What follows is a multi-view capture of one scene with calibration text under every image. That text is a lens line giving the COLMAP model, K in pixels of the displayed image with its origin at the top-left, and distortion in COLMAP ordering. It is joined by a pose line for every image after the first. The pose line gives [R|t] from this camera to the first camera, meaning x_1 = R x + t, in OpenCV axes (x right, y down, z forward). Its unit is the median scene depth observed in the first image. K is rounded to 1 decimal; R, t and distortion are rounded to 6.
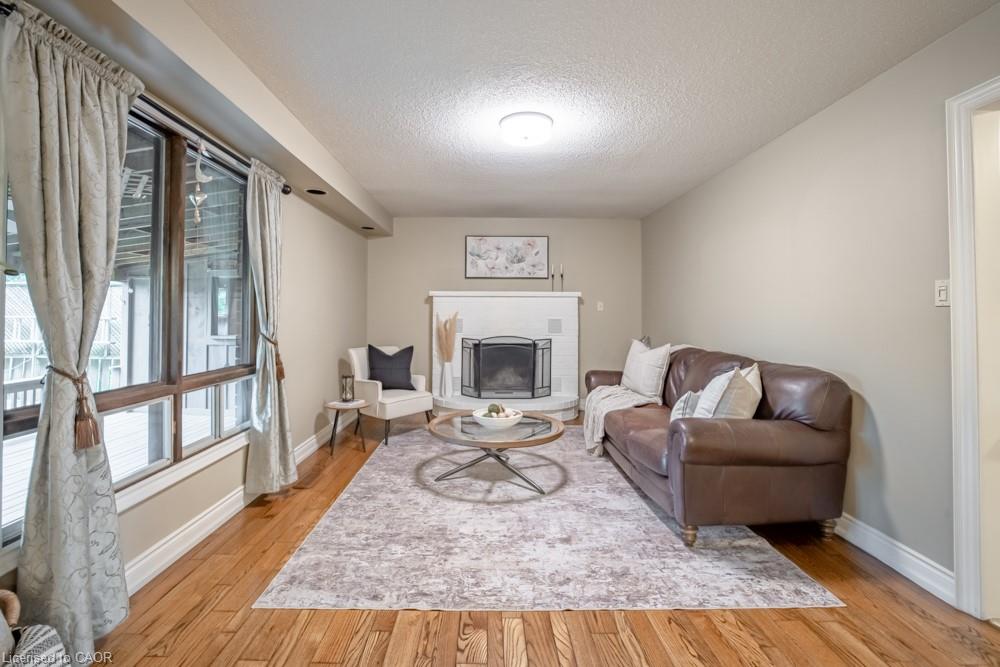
lens RADIAL K [[437.9, 0, 490.5], [0, 437.9, 306.0], [0, 0, 1]] dist [-0.038915, 0.009315]
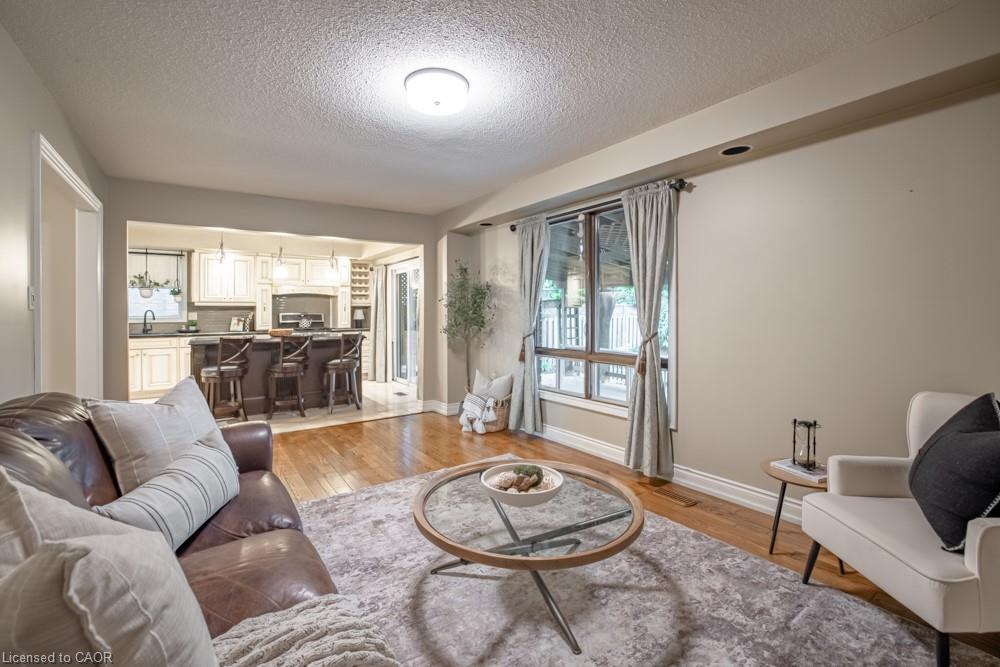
lens RADIAL K [[437.9, 0, 495.9], [0, 437.9, 315.9], [0, 0, 1]] dist [-0.038915, 0.009315]
pose [[-0.826383, 0.002936, -0.563100, 0.504928], [0.014818, 0.999754, -0.016533, 0.038578], [0.562913, -0.022007, -0.826223, 1.939613]]
